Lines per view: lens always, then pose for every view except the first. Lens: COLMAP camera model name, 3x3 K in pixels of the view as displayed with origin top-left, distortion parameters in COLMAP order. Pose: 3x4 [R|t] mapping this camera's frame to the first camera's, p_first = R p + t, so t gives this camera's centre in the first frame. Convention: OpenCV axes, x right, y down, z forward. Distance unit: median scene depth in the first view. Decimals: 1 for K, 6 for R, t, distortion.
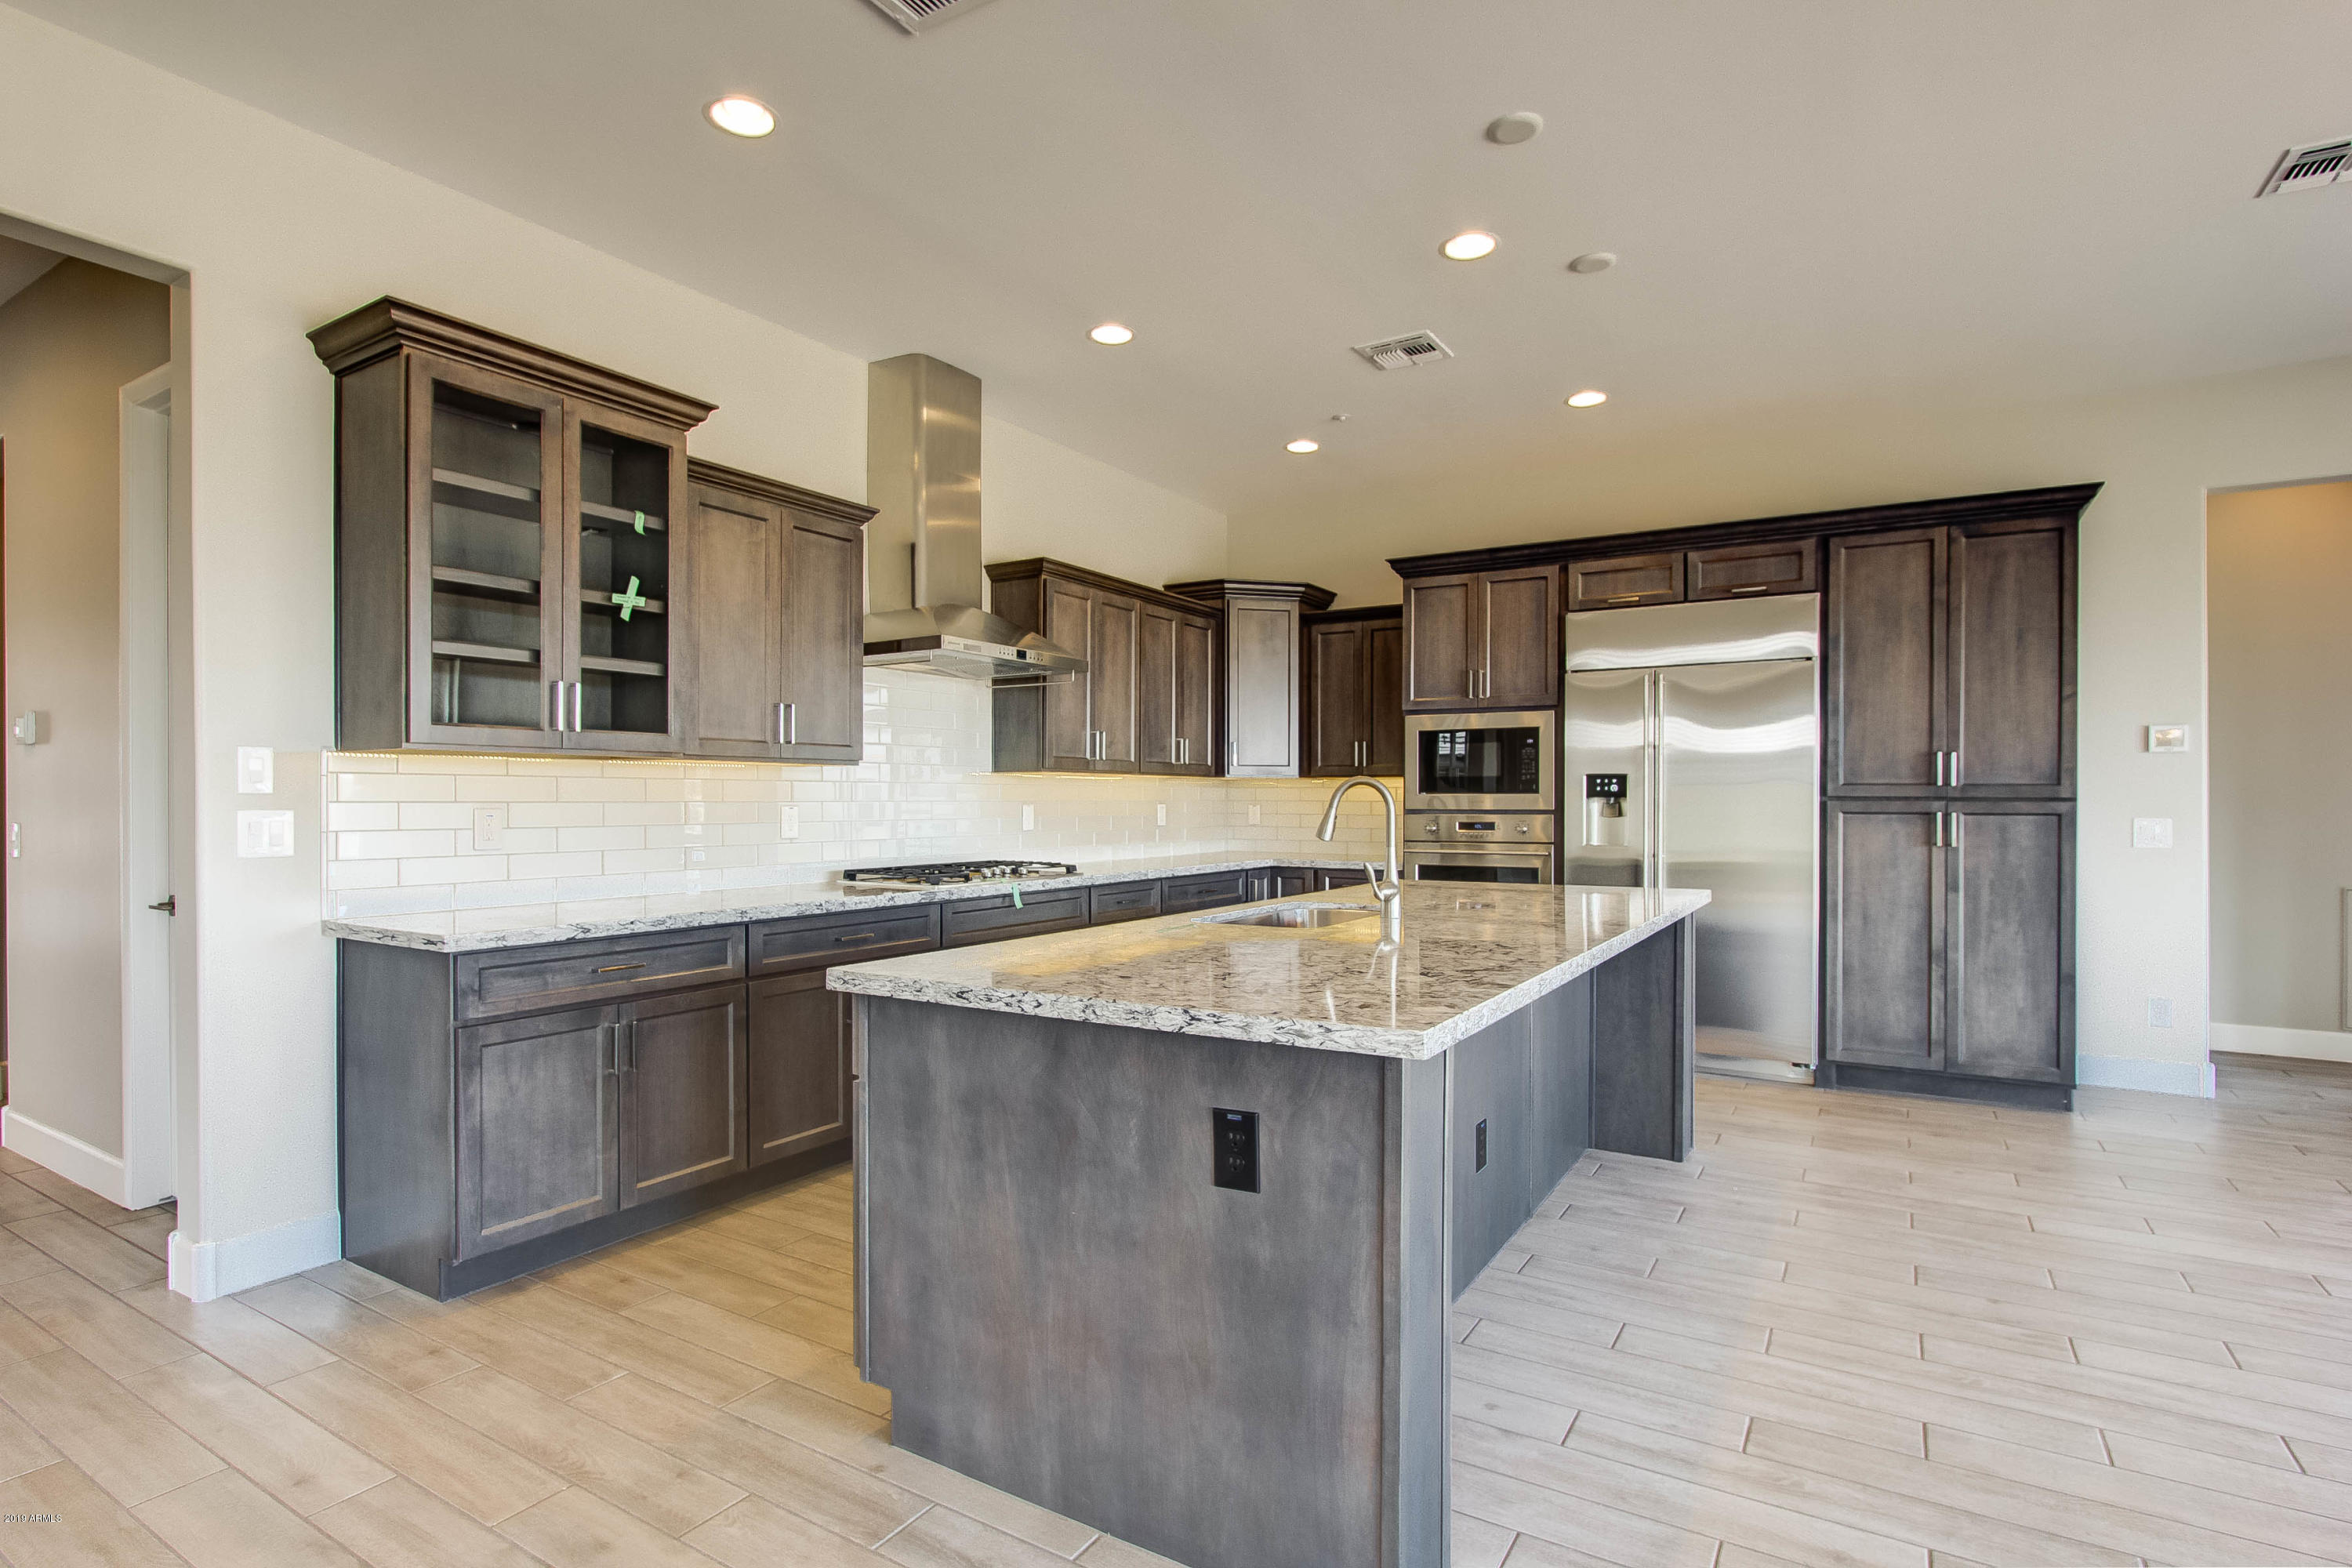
lens RADIAL K [[1163.8, 0, 1180.4], [0, 1163.8, 803.6], [0, 0, 1]] dist [-0.003311, -0.000478]
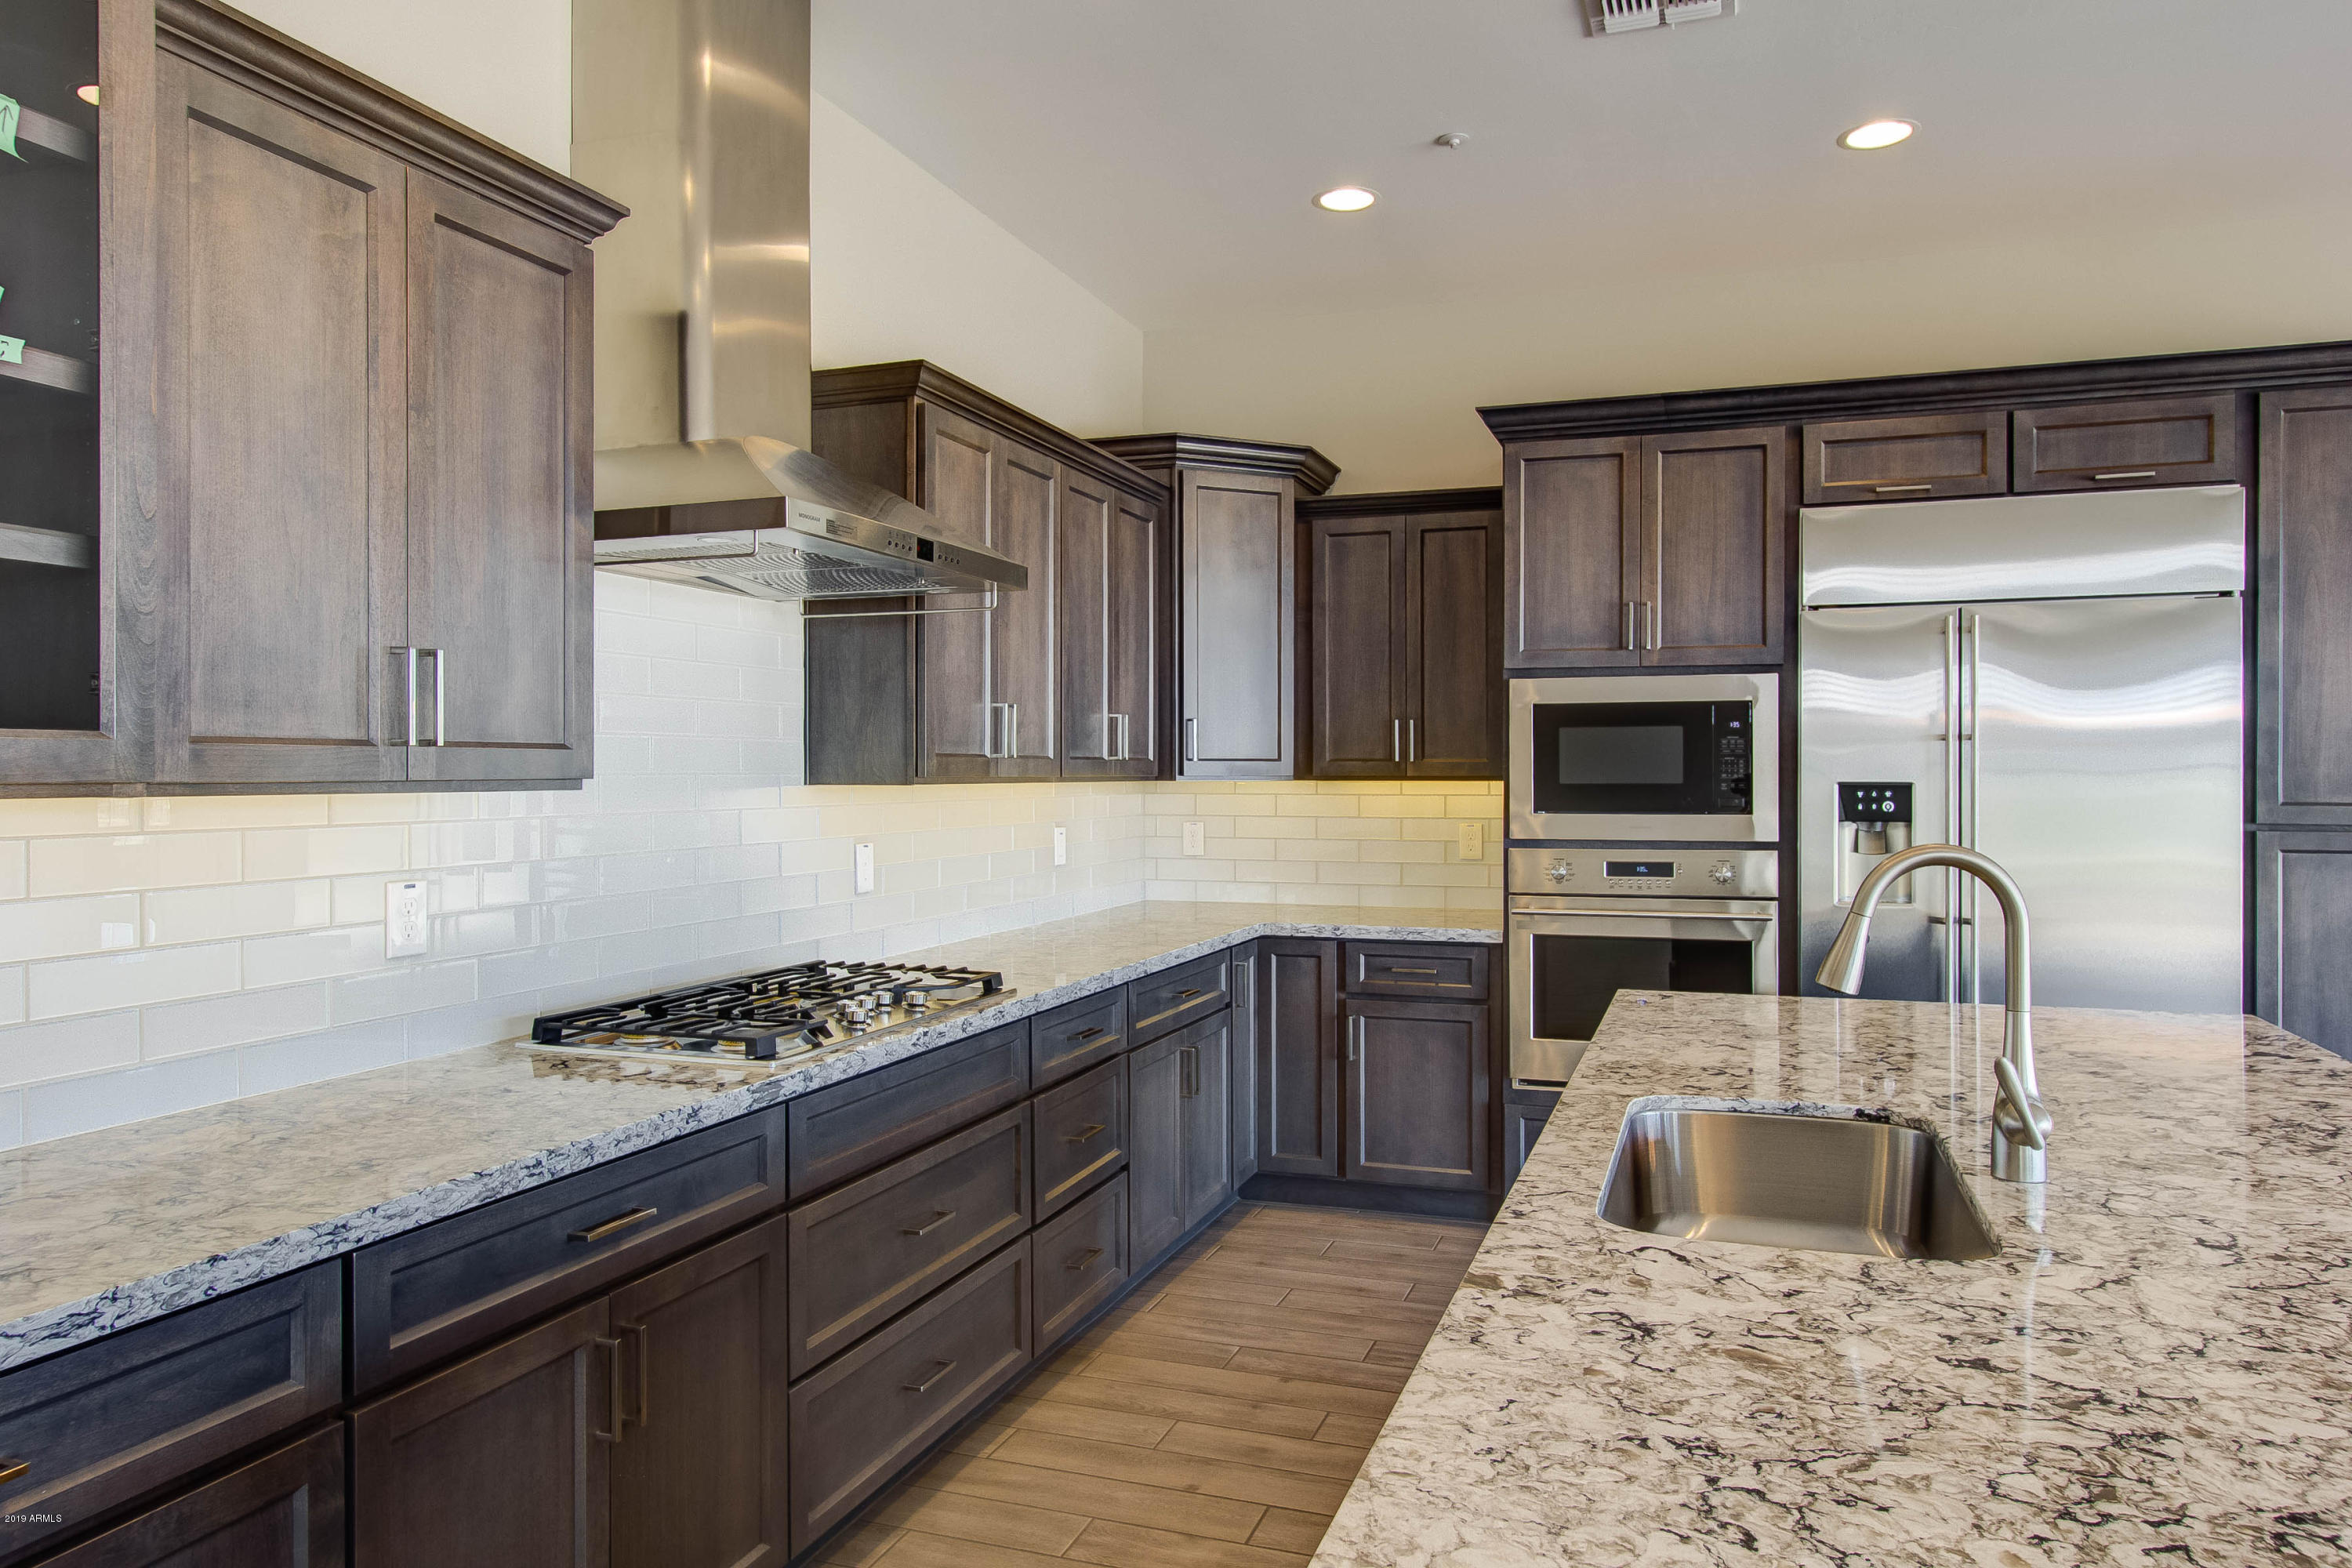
lens RADIAL K [[1536.2, 0, 1176.0], [0, 1536.2, 784.0], [0, 0, 1]] dist [-0.000723, 0.001990]
pose [[0.978300, -0.004045, 0.207155, -0.148013], [0.002883, 0.999978, 0.005909, -0.031502], [-0.207174, -0.005183, 0.978290, 0.323374]]
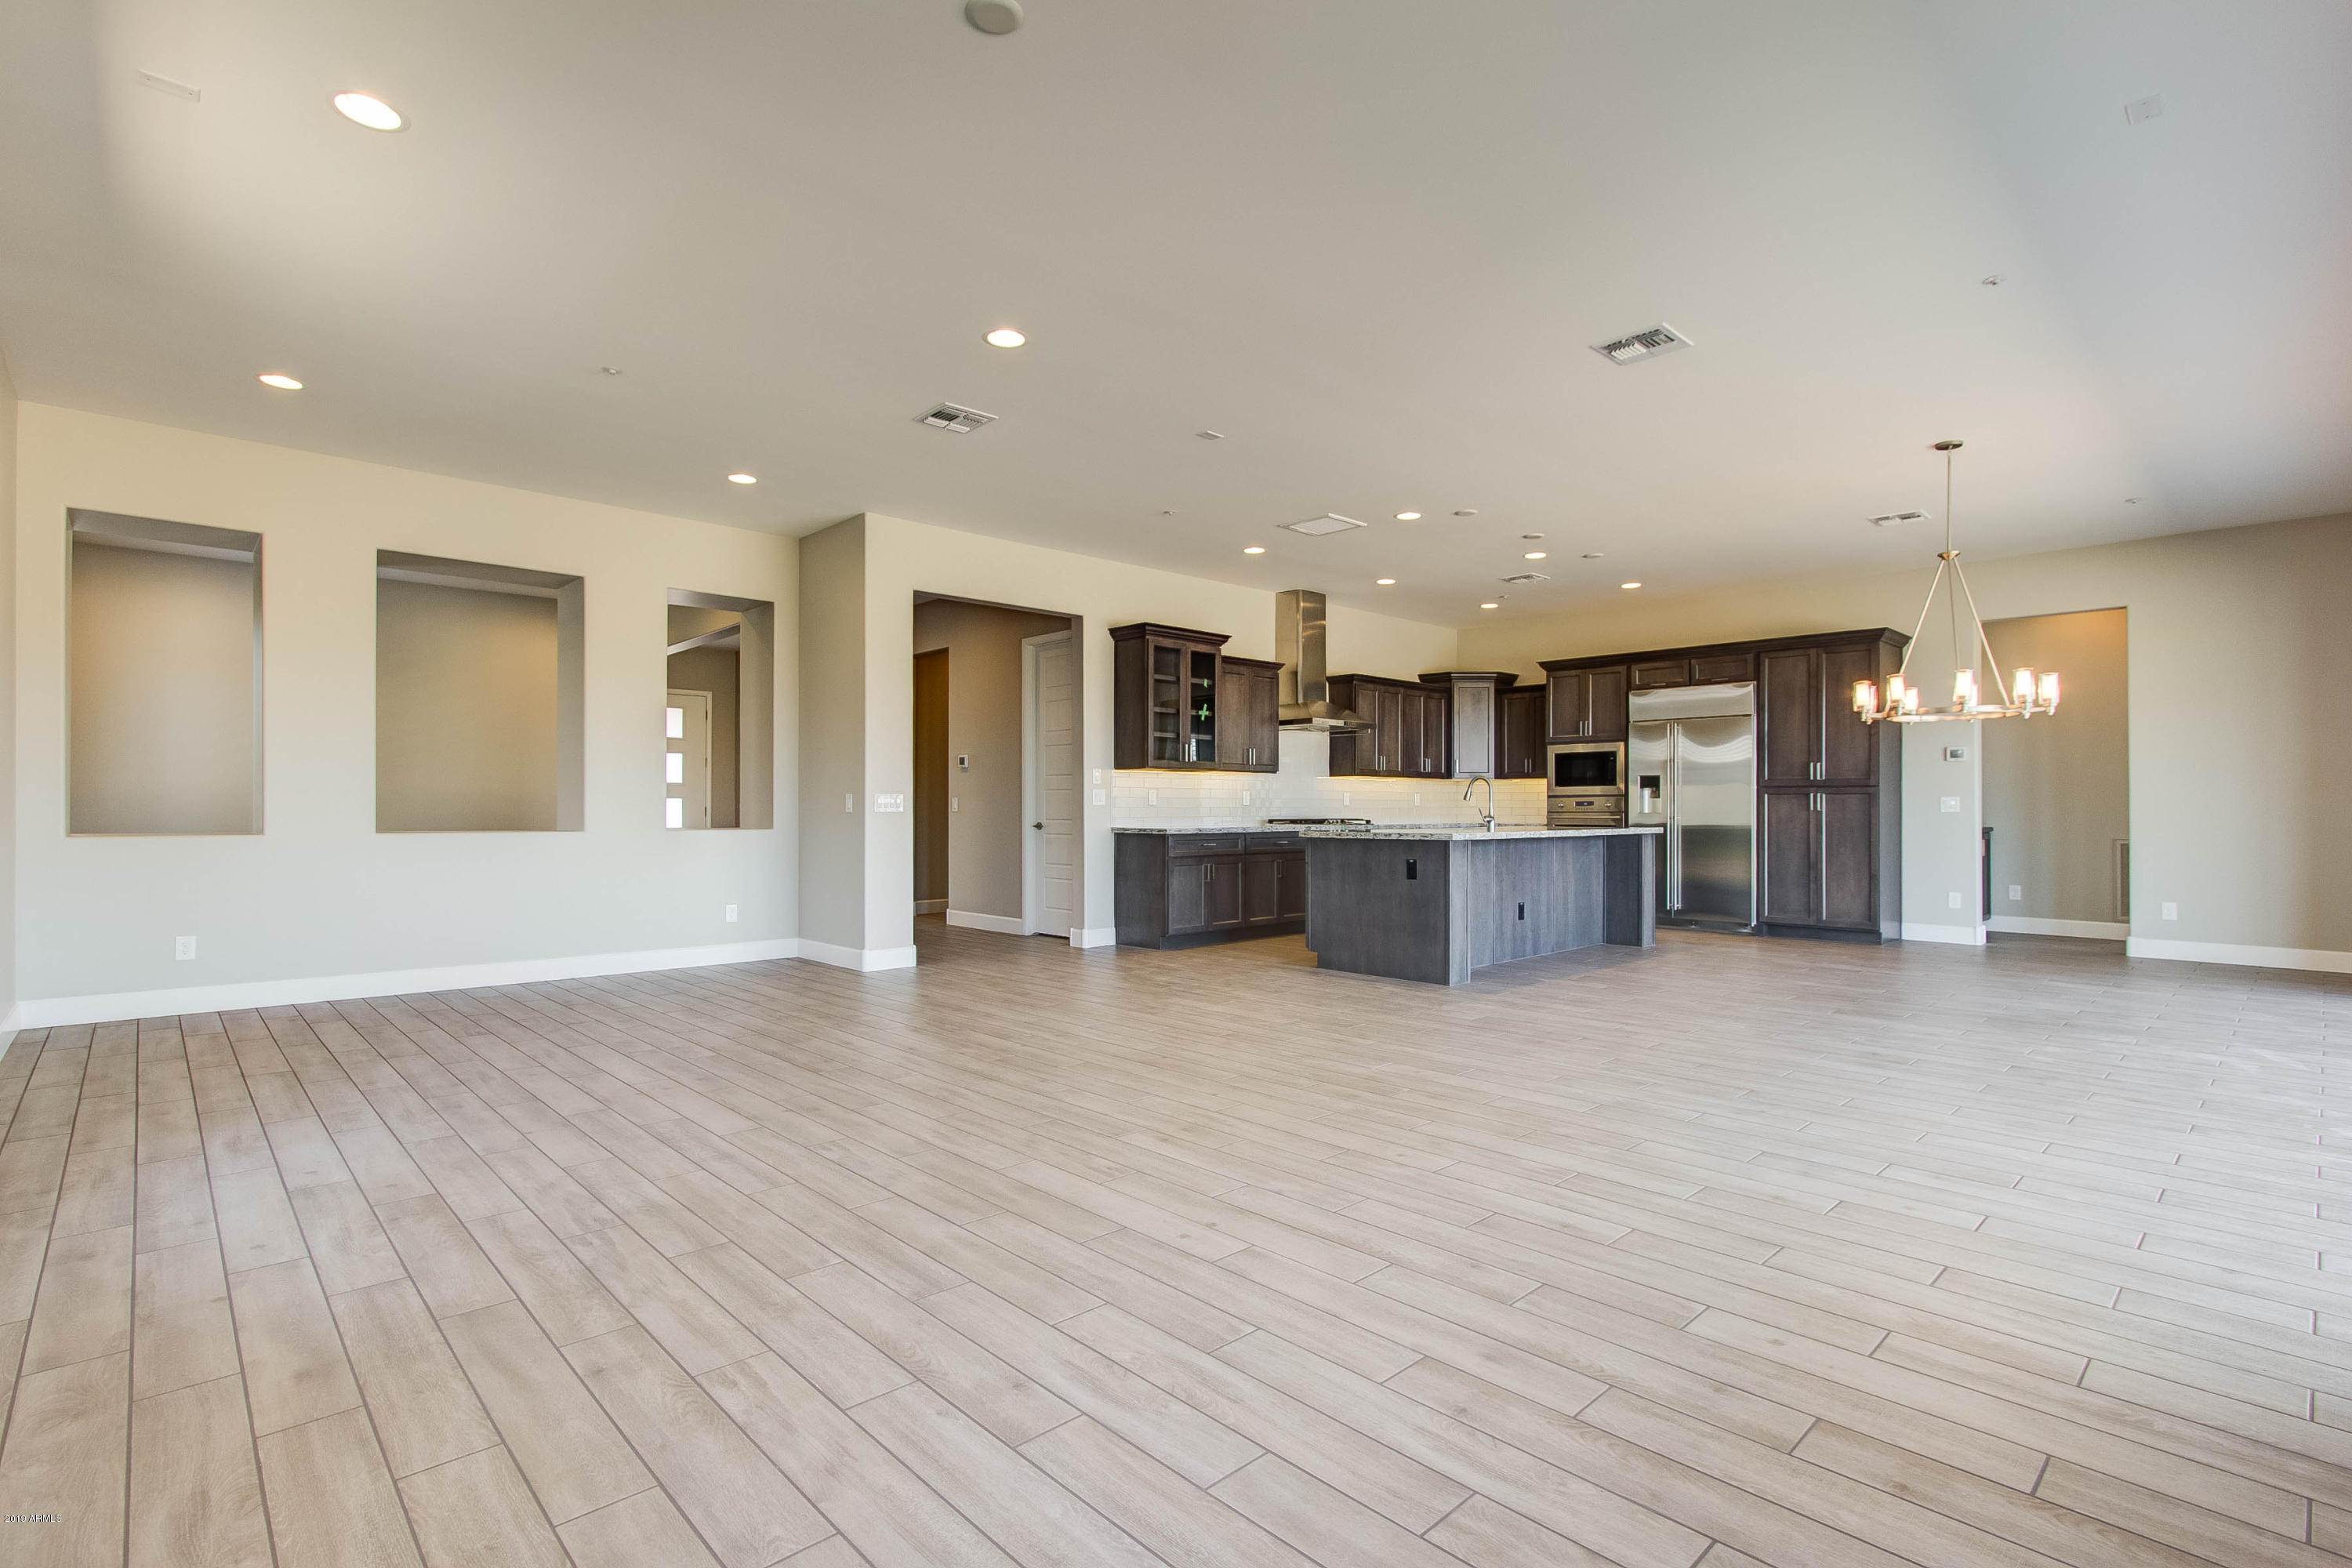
lens RADIAL K [[1095.7, 0, 1185.3], [0, 1095.7, 804.9], [0, 0, 1]] dist [-0.001288, -0.000045]
pose [[0.967320, -0.000373, -0.253557, 0.086797], [-0.000959, 0.999986, -0.005130, 0.034835], [0.253555, 0.005206, 0.967307, -0.979530]]
